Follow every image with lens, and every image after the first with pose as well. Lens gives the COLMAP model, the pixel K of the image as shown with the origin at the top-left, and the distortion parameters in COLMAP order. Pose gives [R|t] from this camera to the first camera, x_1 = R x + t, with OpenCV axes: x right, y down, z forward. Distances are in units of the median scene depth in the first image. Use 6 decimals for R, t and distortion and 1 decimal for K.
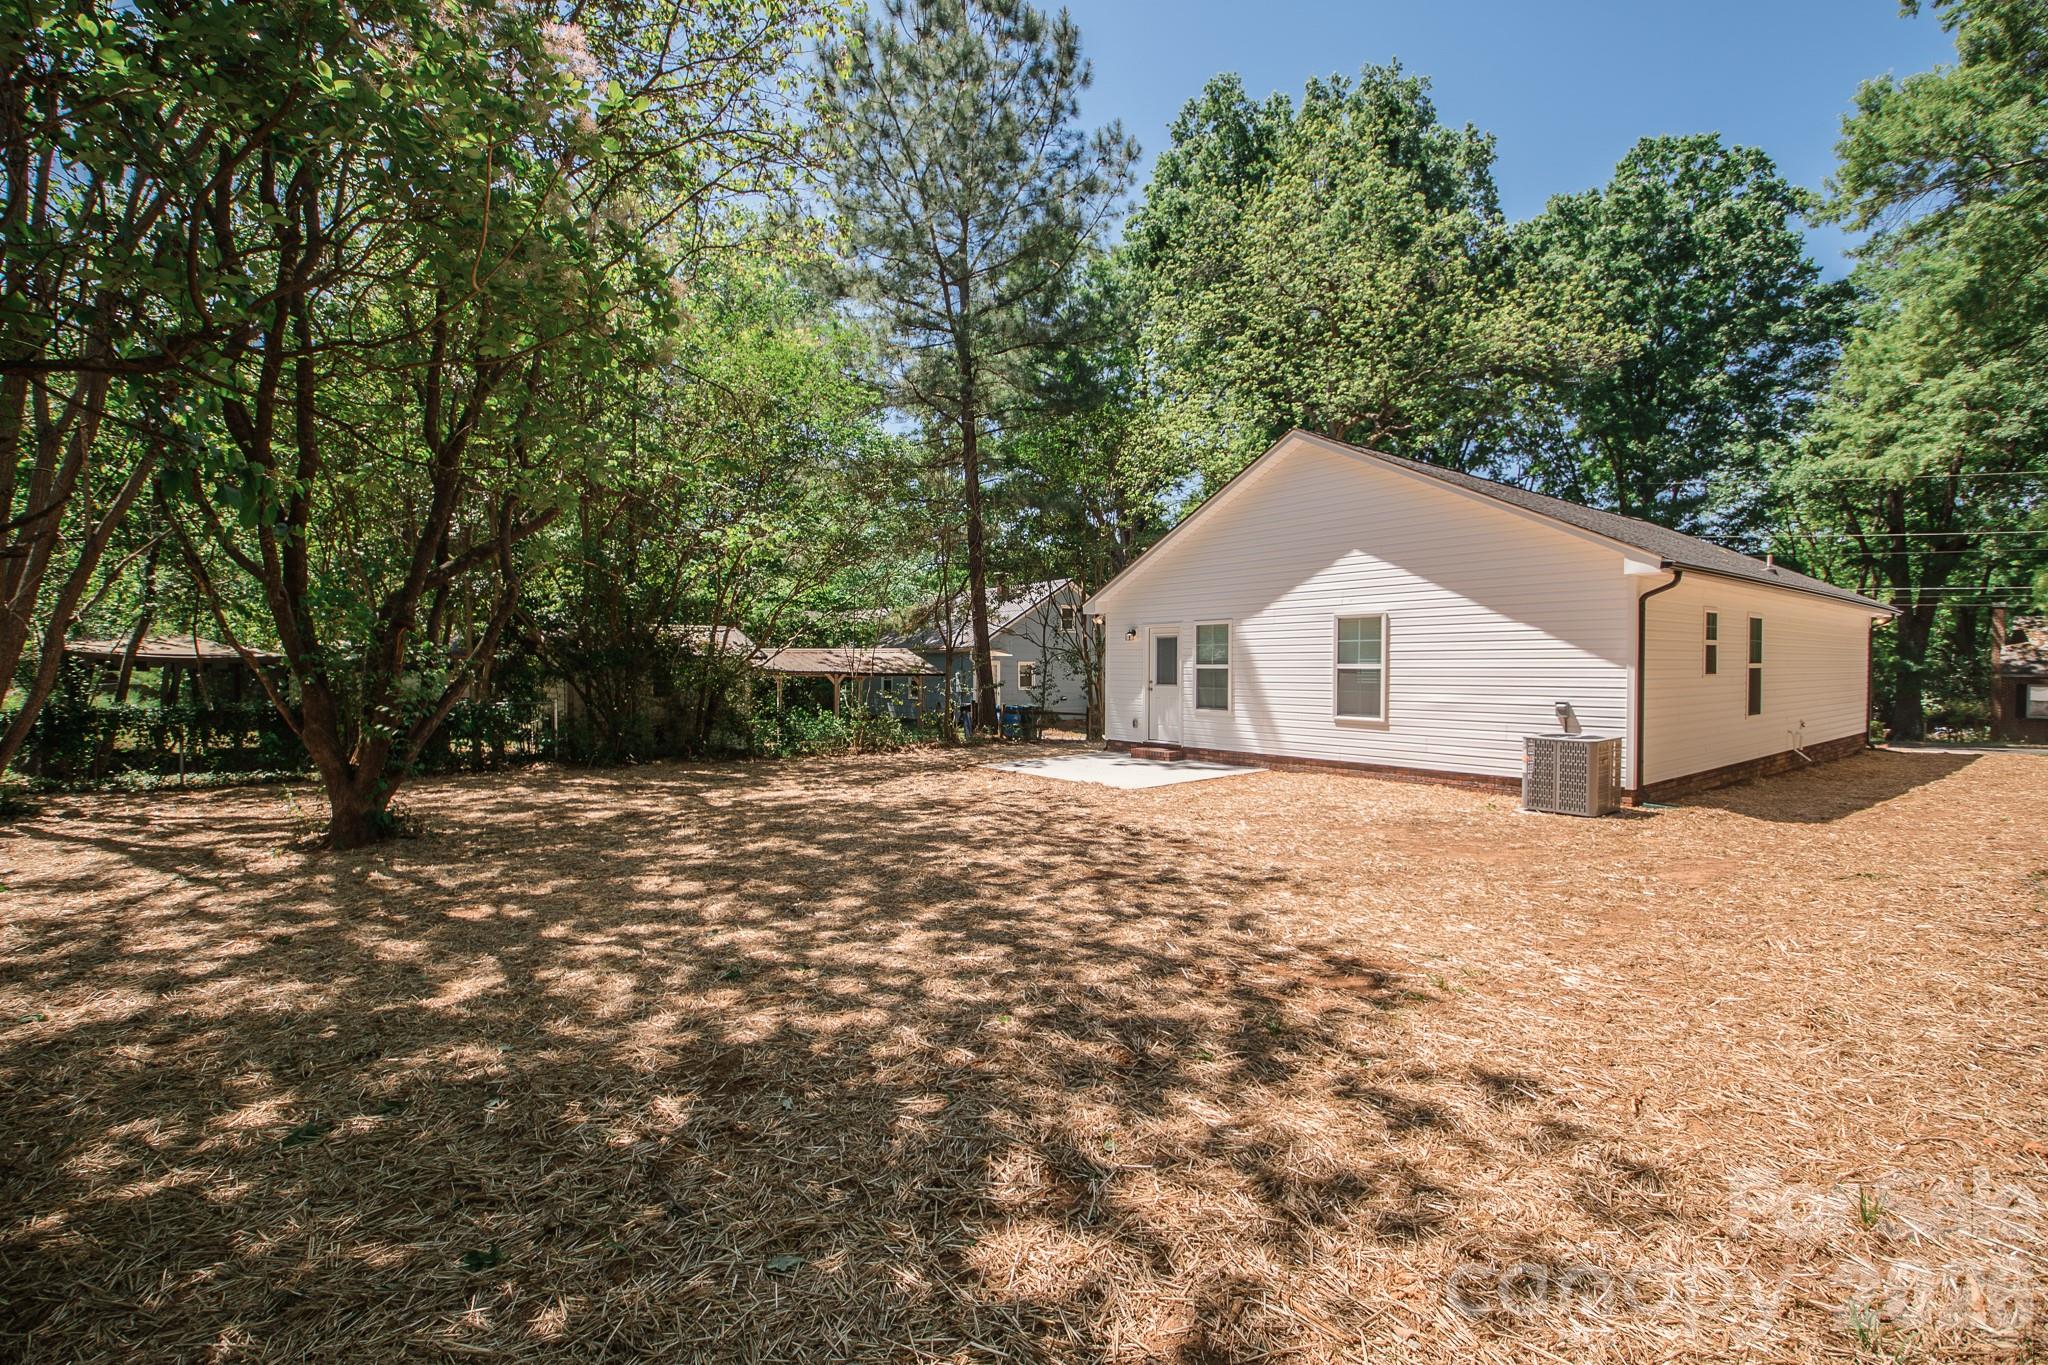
lens RADIAL K [[902.6, 0, 1026.6], [0, 902.6, 689.9], [0, 0, 1]] dist [0.021444, -0.027647]
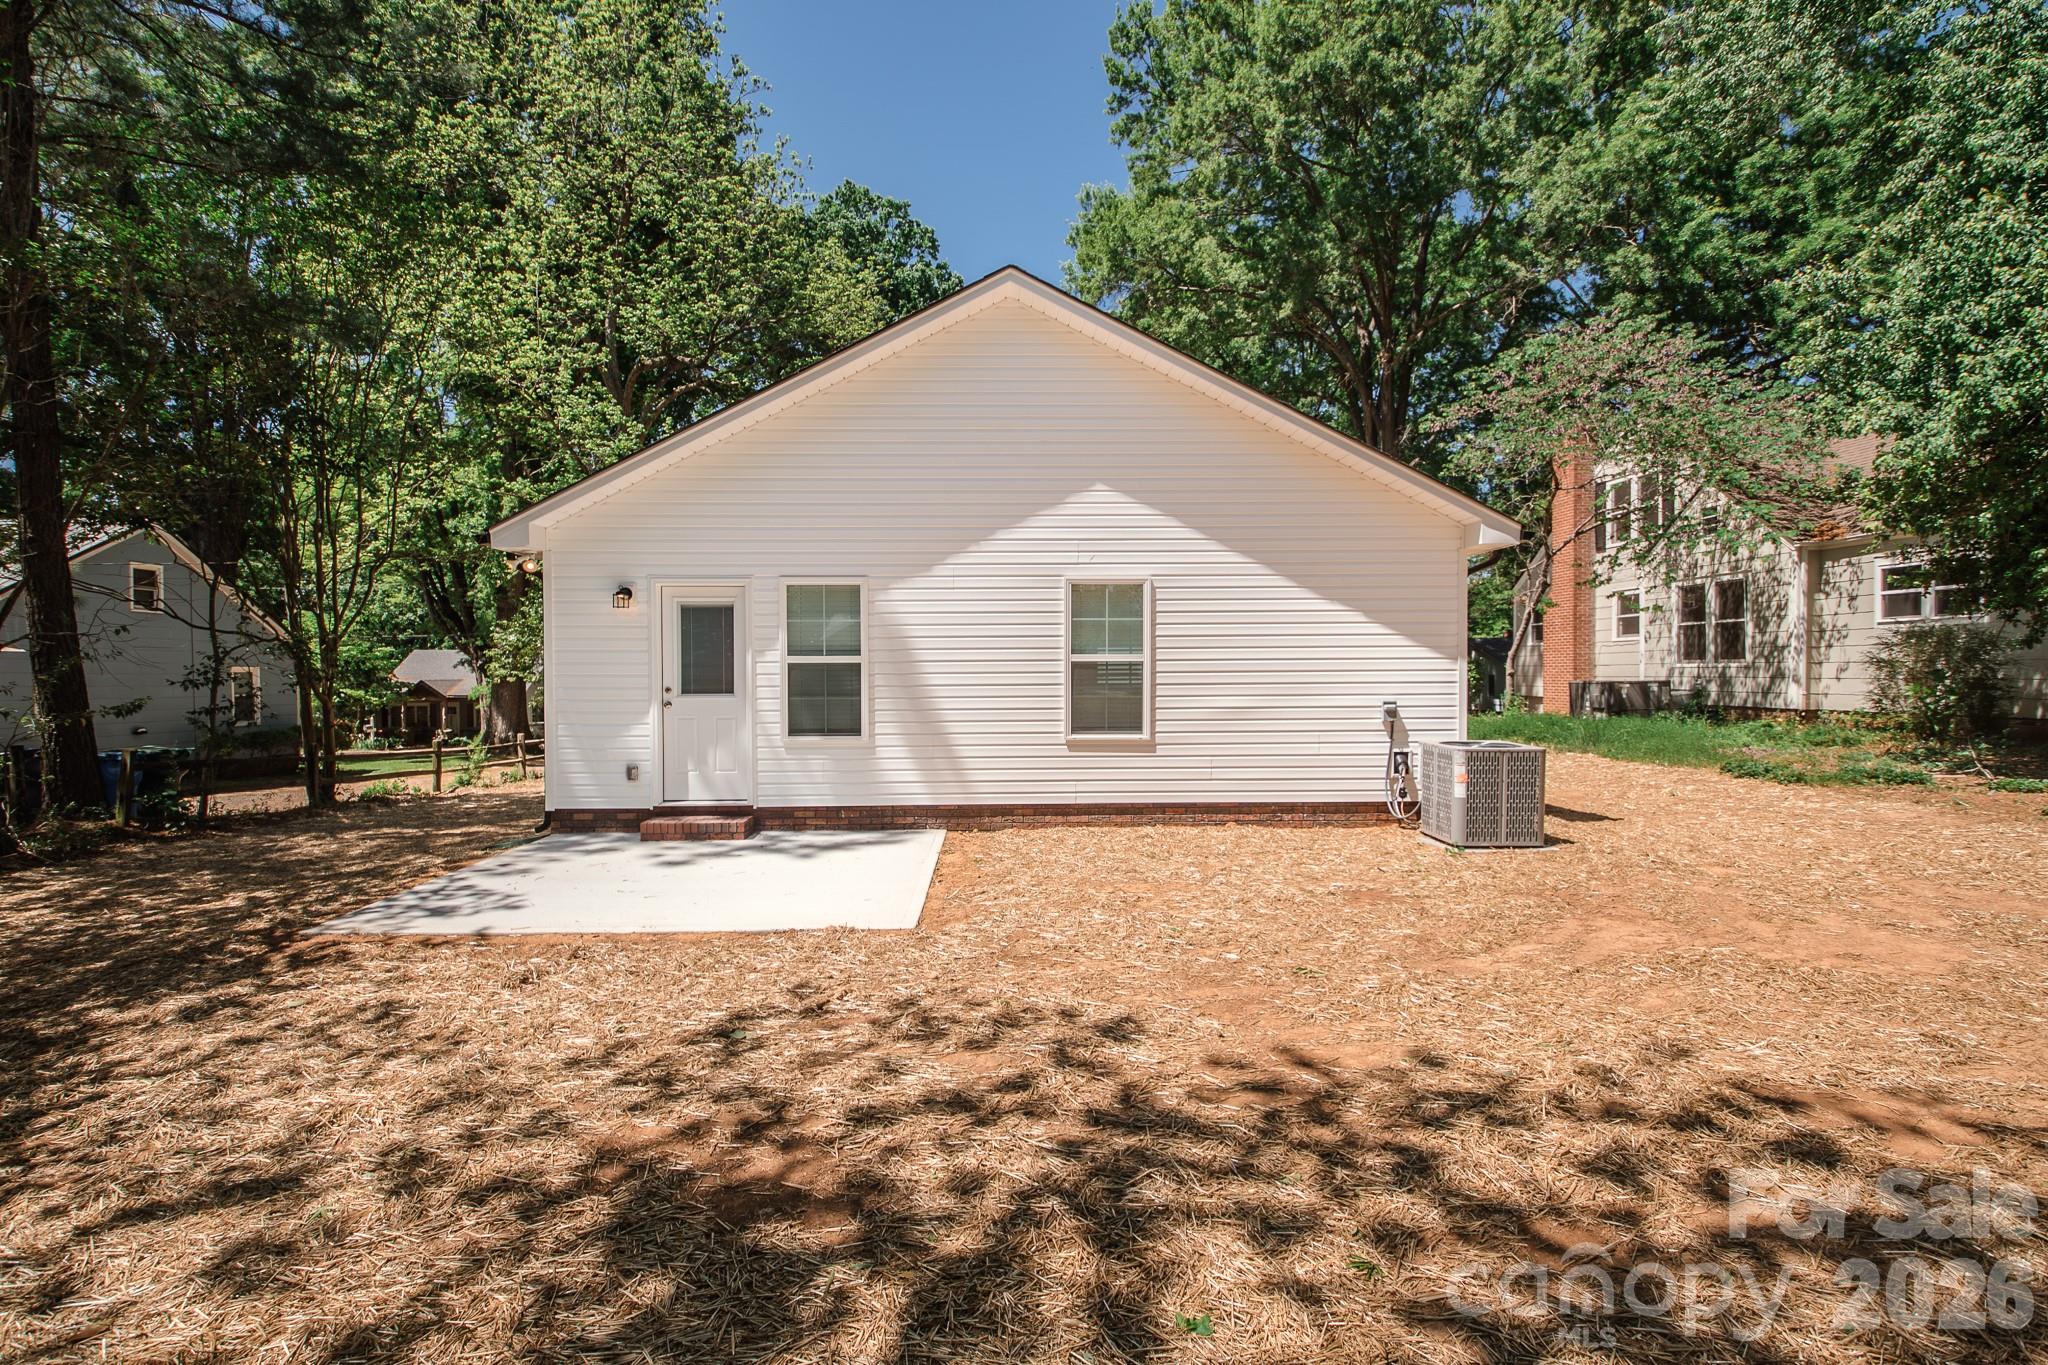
lens RADIAL K [[902.6, 0, 1026.6], [0, 902.6, 689.9], [0, 0, 1]] dist [0.021444, -0.027647]
pose [[0.605792, -0.019740, 0.795379, -0.191038], [0.026825, 0.999631, 0.004378, -0.007118], [-0.795171, 0.018684, 0.606097, 0.634693]]
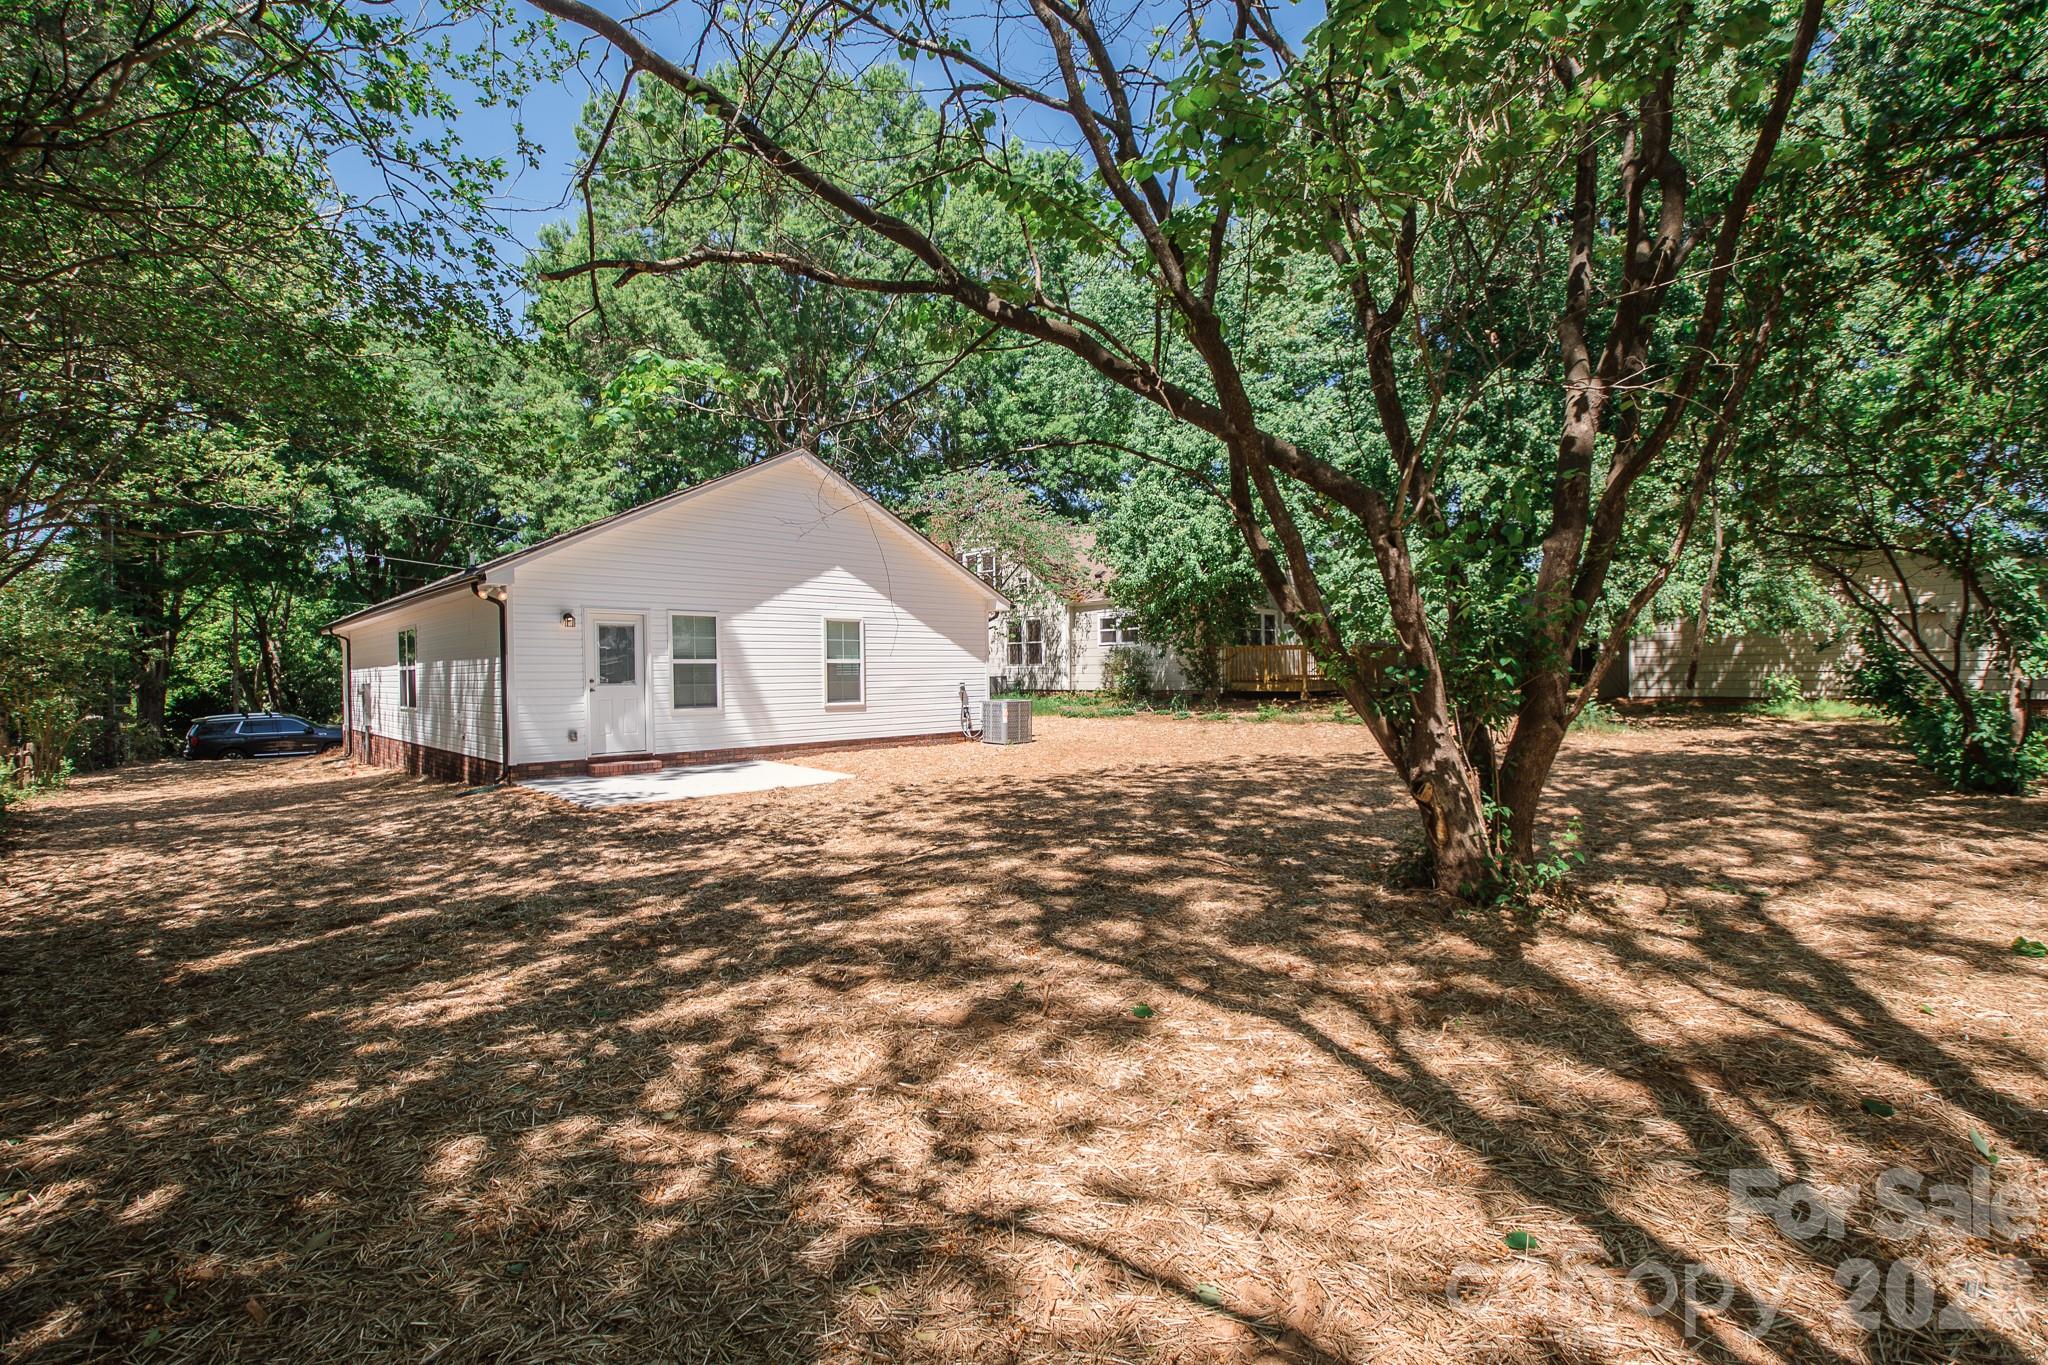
lens RADIAL K [[896.9, 0, 1015.3], [0, 896.9, 686.8], [0, 0, 1]] dist [0.035693, -0.044920]
pose [[-0.079336, -0.017270, 0.996698, -0.850266], [0.037664, 0.999084, 0.020309, -0.007072], [-0.996136, 0.039151, -0.078613, 0.849052]]
